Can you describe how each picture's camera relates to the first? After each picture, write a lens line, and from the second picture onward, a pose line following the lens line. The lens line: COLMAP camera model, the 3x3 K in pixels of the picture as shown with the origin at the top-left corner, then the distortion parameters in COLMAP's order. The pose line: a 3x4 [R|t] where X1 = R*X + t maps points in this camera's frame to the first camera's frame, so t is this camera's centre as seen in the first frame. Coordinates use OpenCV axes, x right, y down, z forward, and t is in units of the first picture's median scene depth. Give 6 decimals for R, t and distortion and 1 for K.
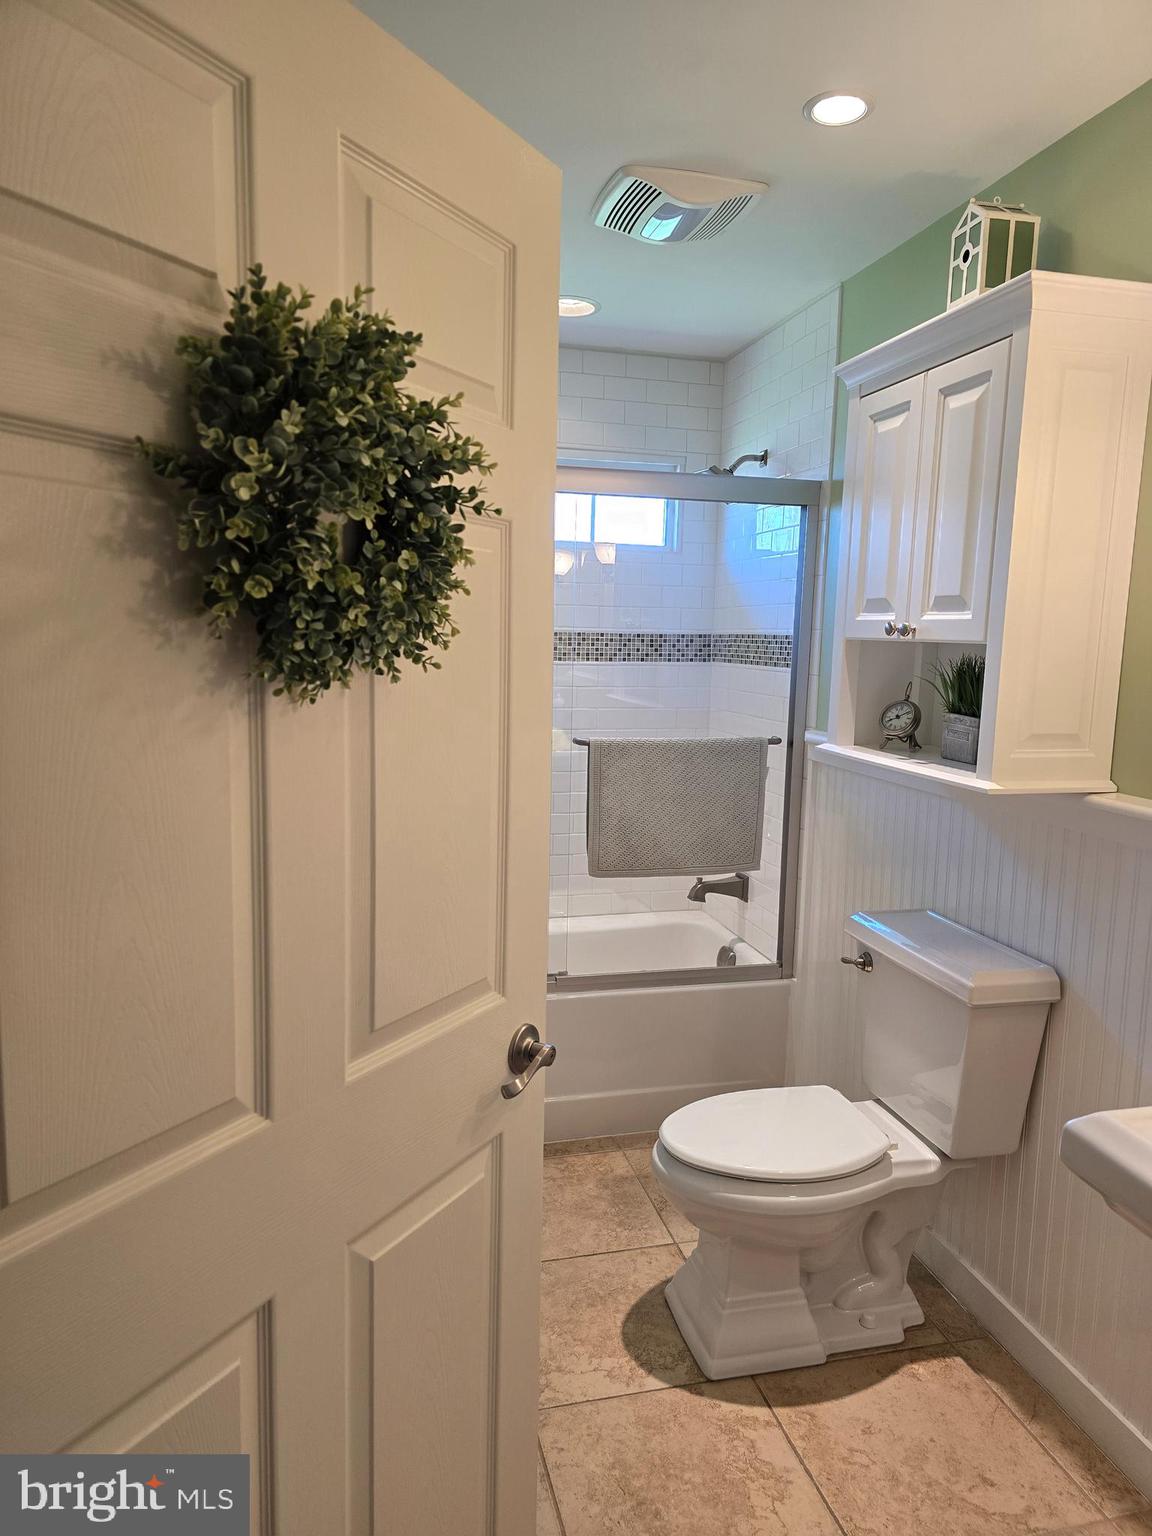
lens RADIAL K [[1041.2, 0, 579.9], [0, 1041.2, 783.3], [0, 0, 1]] dist [0.052210, -0.039280]
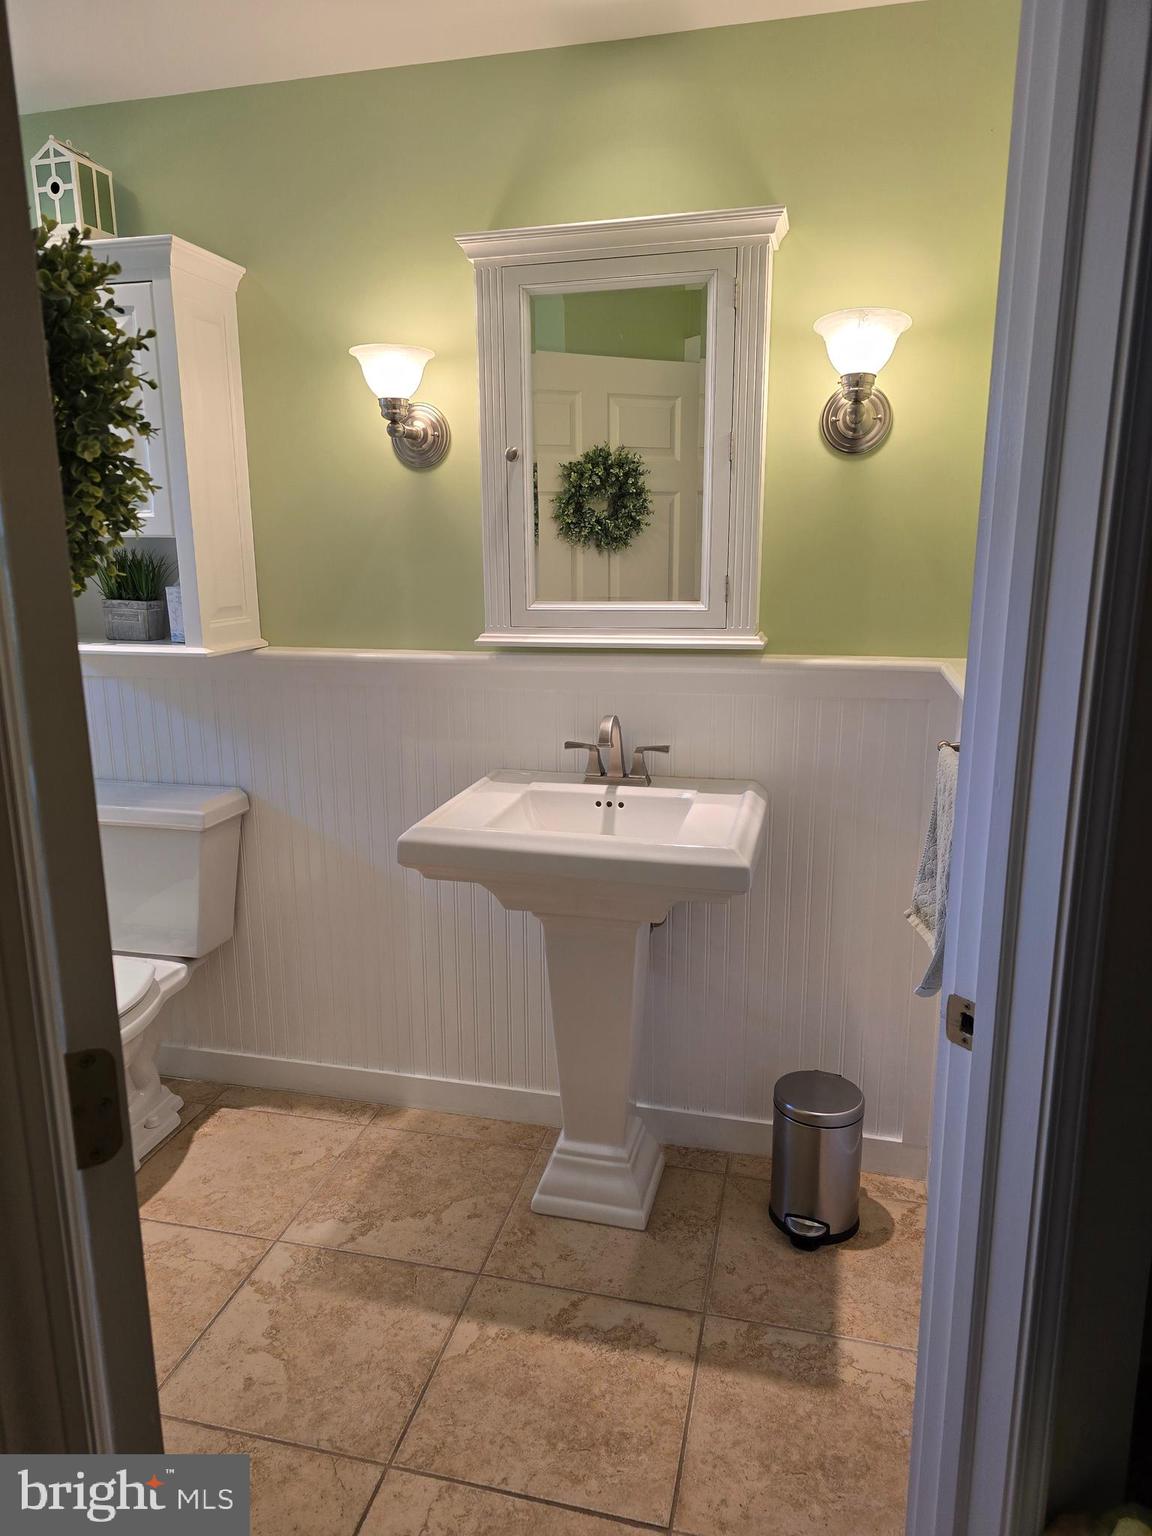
lens RADIAL K [[1041.2, 0, 579.9], [0, 1041.2, 783.3], [0, 0, 1]] dist [0.052210, -0.039280]
pose [[0.456137, -0.222375, 0.861678, -0.491918], [0.144698, 0.973923, 0.174745, 0.002700], [-0.878067, 0.044975, 0.476420, 0.000023]]
